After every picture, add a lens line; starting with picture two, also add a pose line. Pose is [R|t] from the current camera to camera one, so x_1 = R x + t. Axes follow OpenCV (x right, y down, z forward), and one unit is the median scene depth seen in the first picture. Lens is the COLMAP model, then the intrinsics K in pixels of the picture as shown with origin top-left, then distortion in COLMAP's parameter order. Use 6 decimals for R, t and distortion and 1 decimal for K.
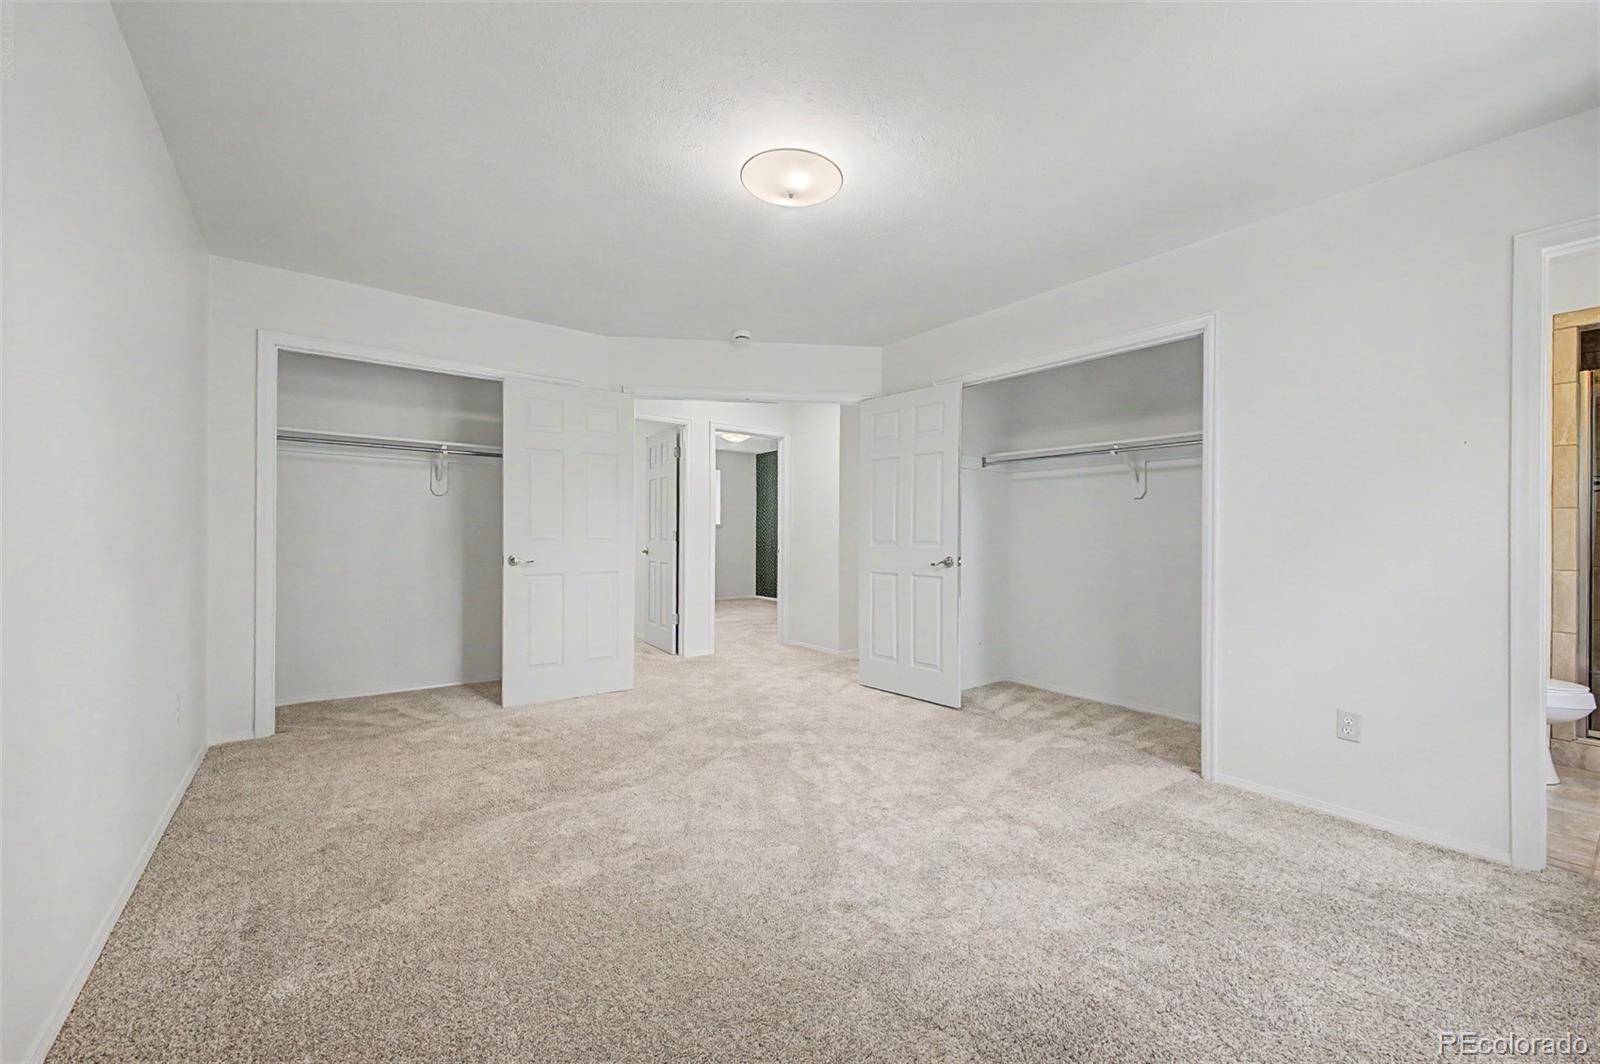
lens RADIAL K [[646.7, 0, 800.0], [0, 646.7, 532.0], [0, 0, 1]] dist [0.000673, 0.000092]
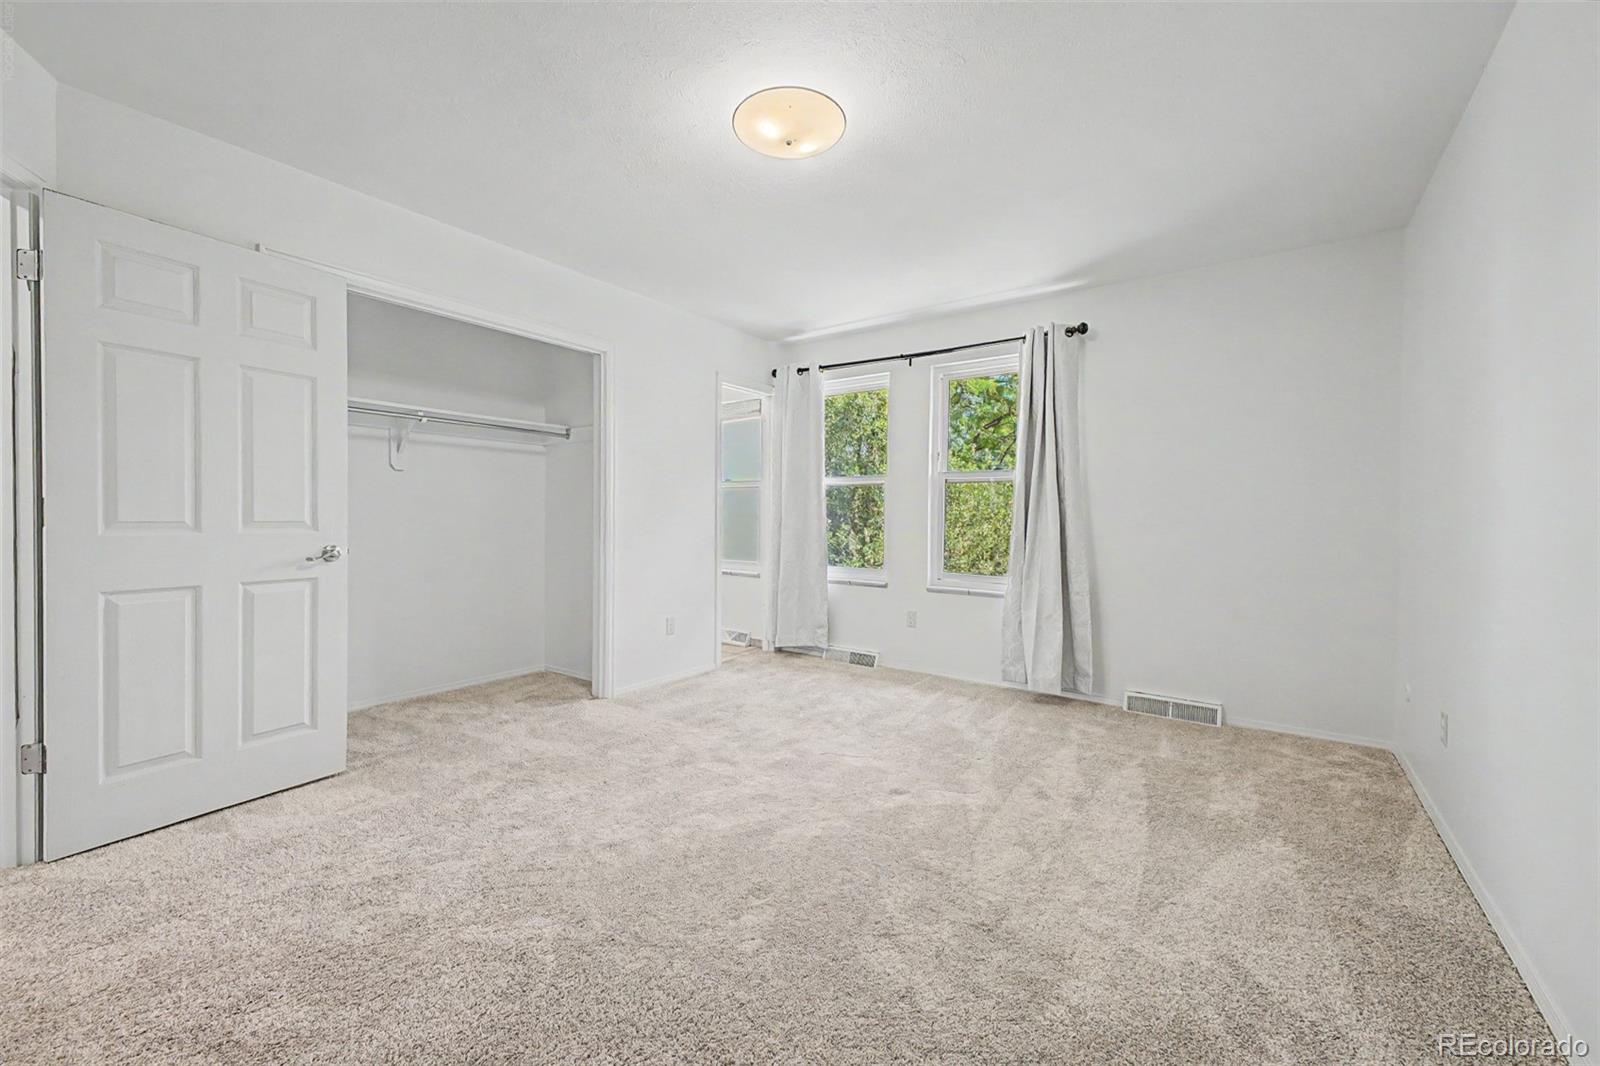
lens RADIAL K [[646.7, 0, 800.0], [0, 646.7, 533.0], [0, 0, 1]] dist [0.000673, 0.000092]
pose [[-0.331131, -0.035159, 0.942929, -0.711268], [-0.014753, 0.999376, 0.032083, -0.002206], [-0.943469, -0.003288, -0.331443, 1.037646]]
